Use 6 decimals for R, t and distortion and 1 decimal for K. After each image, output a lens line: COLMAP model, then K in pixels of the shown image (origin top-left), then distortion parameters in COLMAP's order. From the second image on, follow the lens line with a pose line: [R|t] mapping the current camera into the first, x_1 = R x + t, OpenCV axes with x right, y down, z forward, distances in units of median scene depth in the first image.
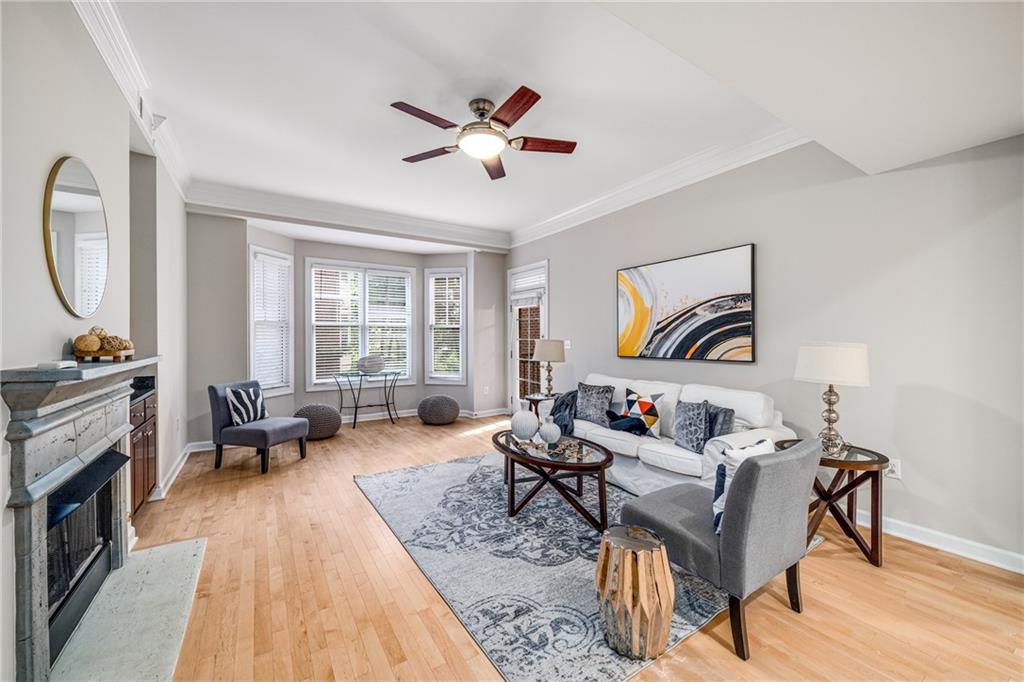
lens RADIAL K [[399.1, 0, 511.1], [0, 399.1, 337.8], [0, 0, 1]] dist [0.001981, -0.000899]
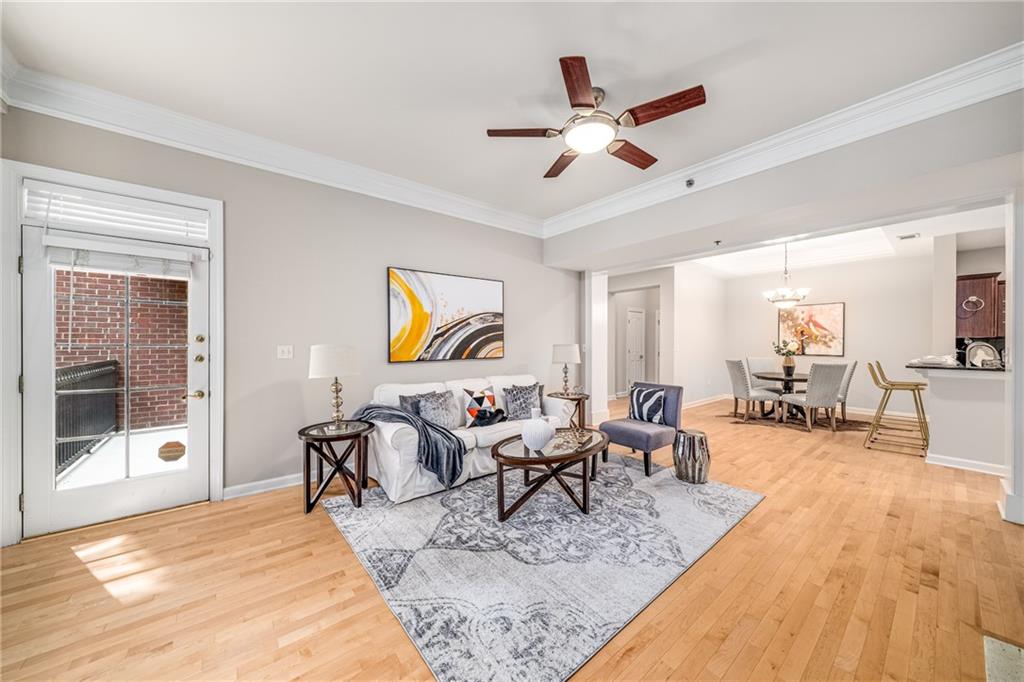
lens RADIAL K [[354.3, 0, 511.6], [0, 354.3, 343.6], [0, 0, 1]] dist [-0.002413, -0.000196]
pose [[-0.113406, -0.004133, 0.993540, -0.656860], [-0.001376, 0.999991, 0.004003, 0.000760], [-0.993548, -0.000913, -0.113411, 0.955808]]
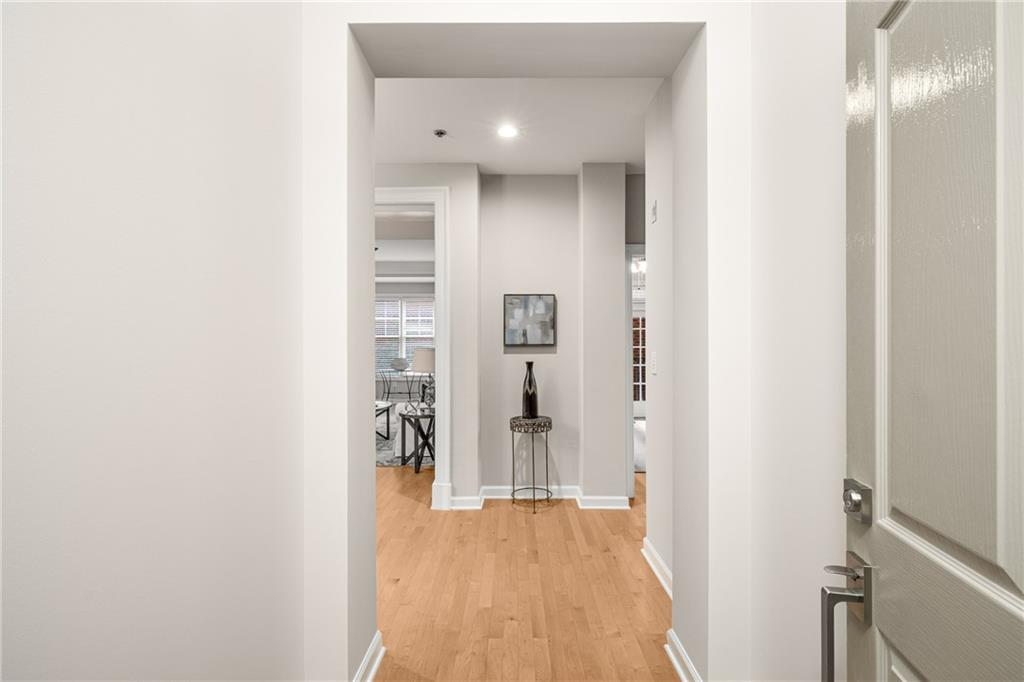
lens RADIAL K [[461.3, 0, 516.2], [0, 461.3, 348.7], [0, 0, 1]] dist [-0.000503, 0.000002]
pose [[0.839271, 0.013569, -0.543544, 1.403317], [-0.016914, 0.999856, -0.001156, 0.007261], [0.543450, 0.010164, 0.839380, -0.265053]]
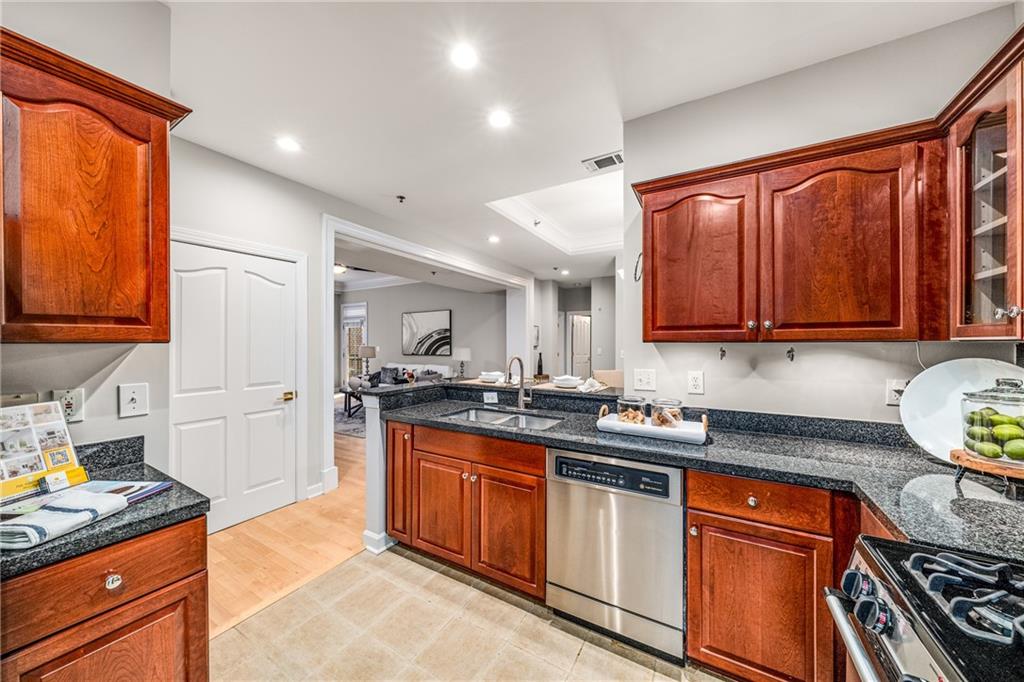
lens RADIAL K [[353.1, 0, 513.9], [0, 353.1, 342.9], [0, 0, 1]] dist [-0.006292, -0.000301]
pose [[0.888860, -0.000622, 0.458179, -0.070658], [0.000293, 1.000000, 0.000789, -0.018168], [-0.458180, -0.000567, 0.888859, -1.060805]]
